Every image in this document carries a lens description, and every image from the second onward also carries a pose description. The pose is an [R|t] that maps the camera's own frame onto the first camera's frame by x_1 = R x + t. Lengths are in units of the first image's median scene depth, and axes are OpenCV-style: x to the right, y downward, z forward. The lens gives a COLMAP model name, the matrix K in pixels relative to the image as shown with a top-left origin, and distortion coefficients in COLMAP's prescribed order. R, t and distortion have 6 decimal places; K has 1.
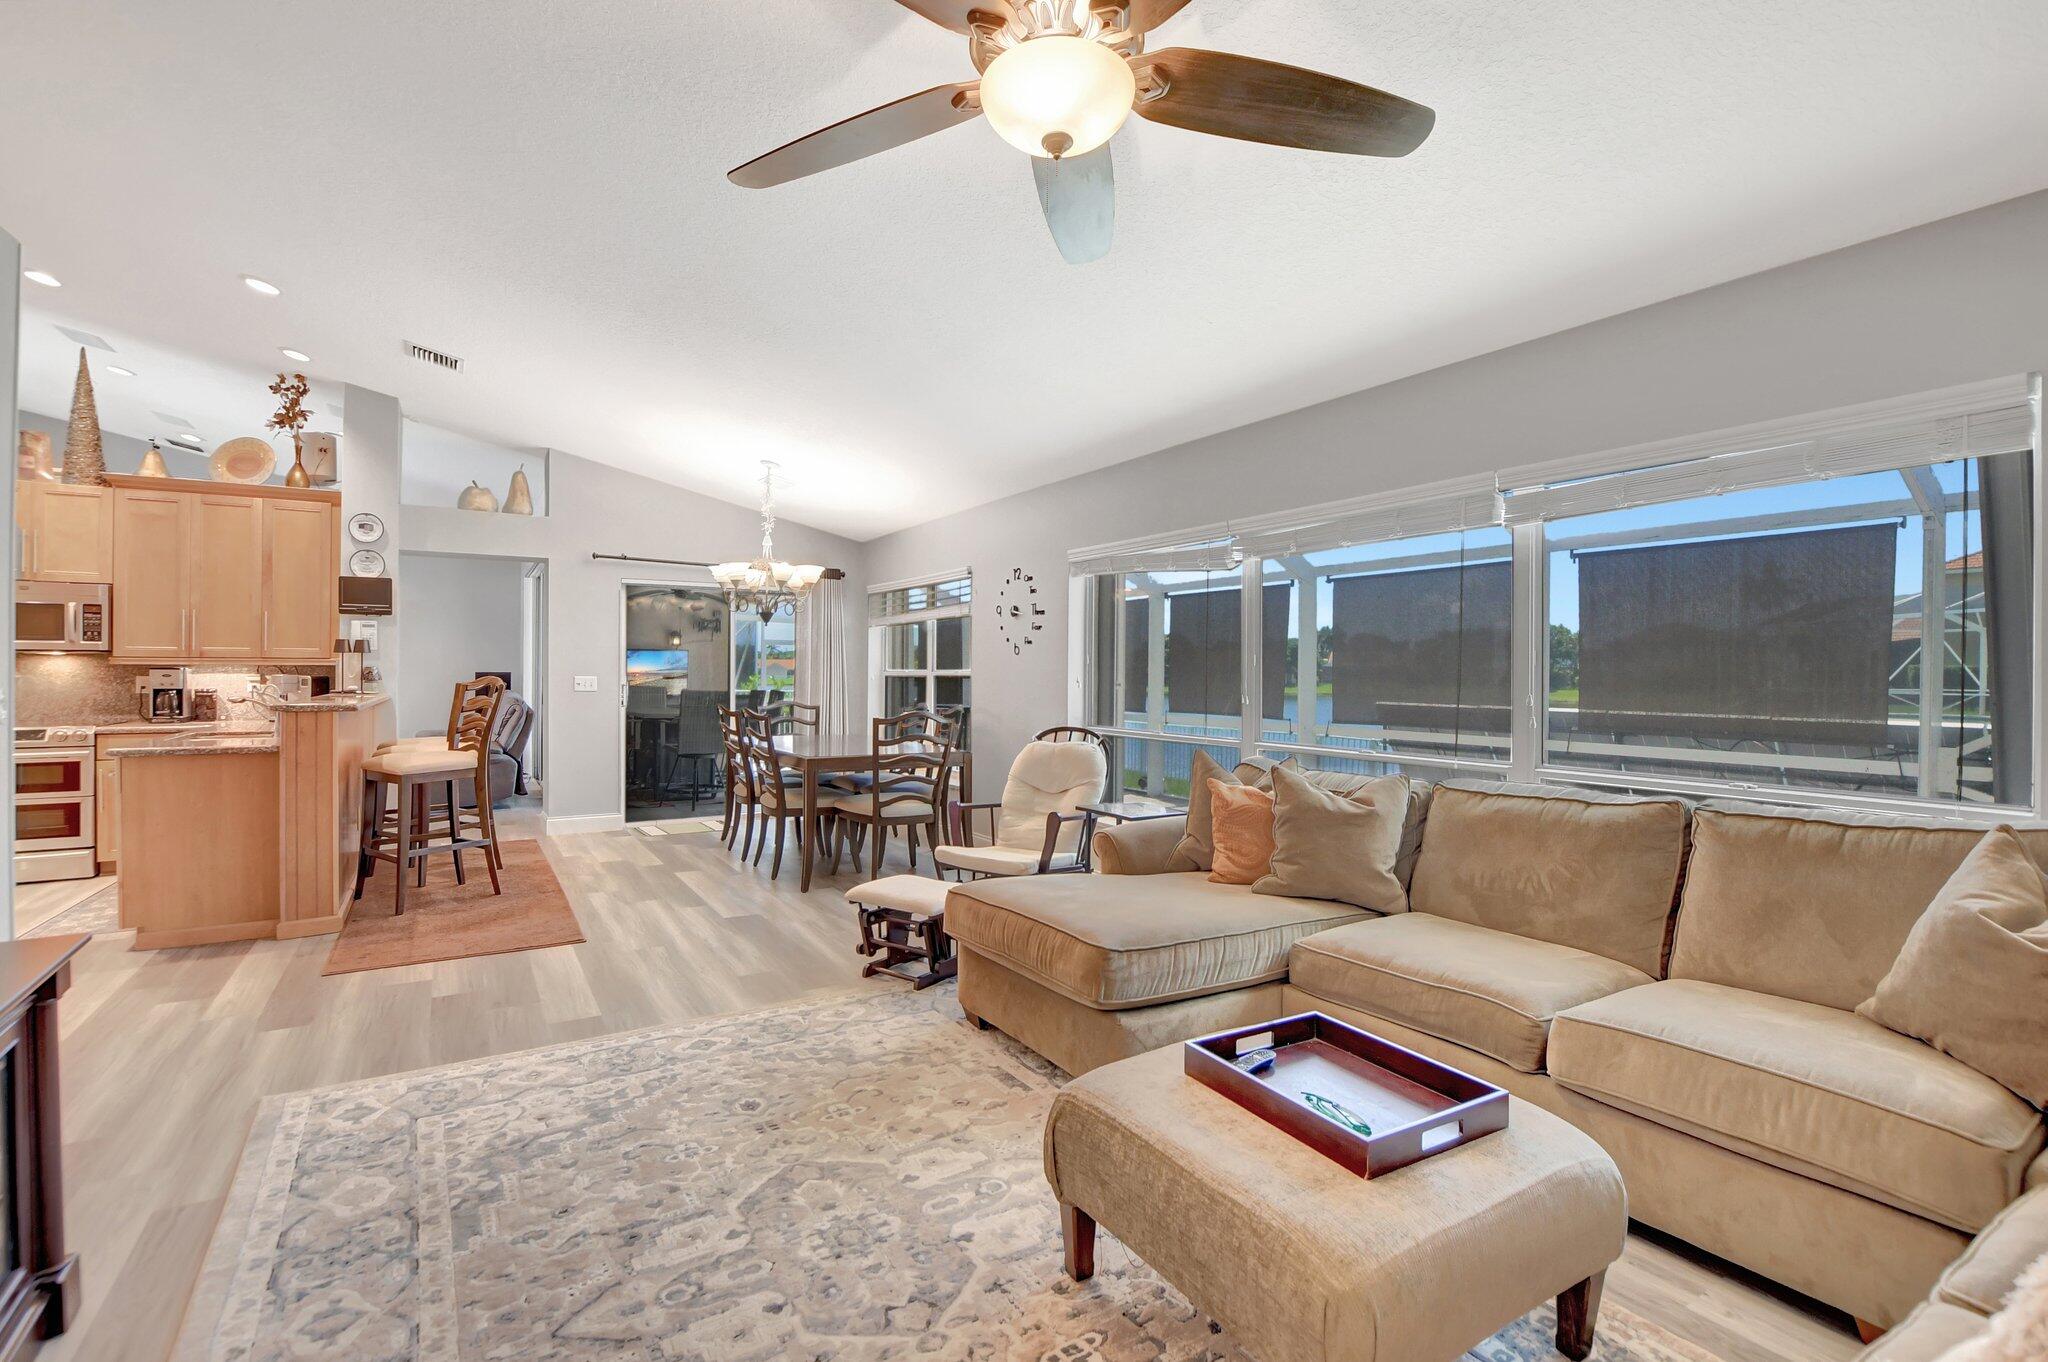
lens RADIAL K [[957.9, 0, 1008.5], [0, 957.9, 682.0], [0, 0, 1]] dist [-0.014988, 0.000951]
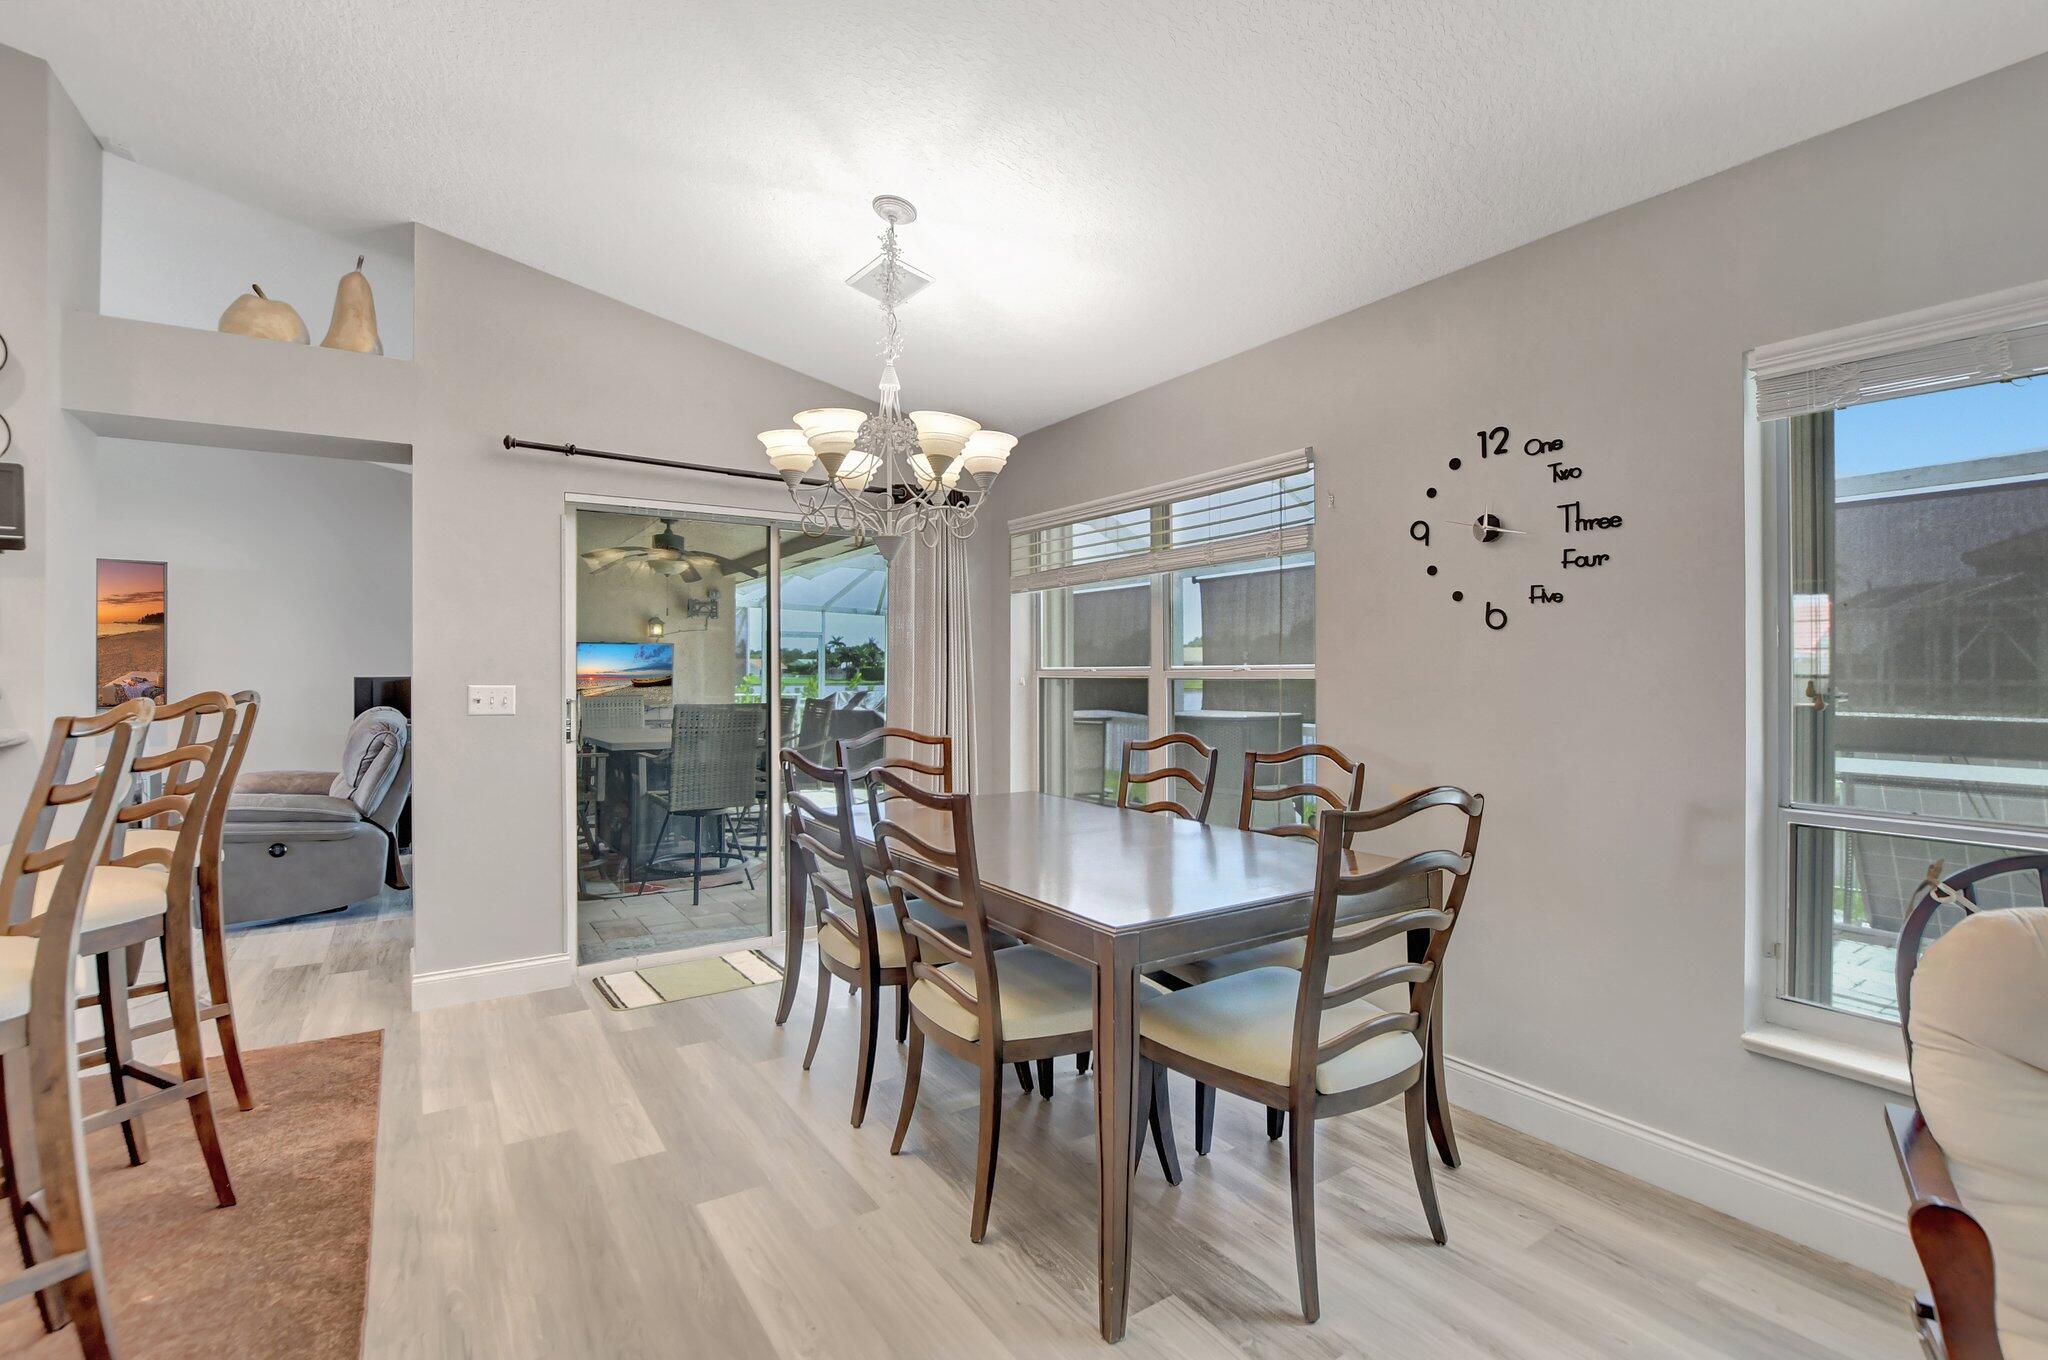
lens RADIAL K [[957.9, 0, 1011.9], [0, 957.9, 678.0], [0, 0, 1]] dist [-0.014988, 0.000951]
pose [[0.999361, -0.007785, 0.034881, -0.231124], [0.007890, 0.999965, -0.002879, -0.007387], [-0.034857, 0.003153, 0.999387, 0.601406]]
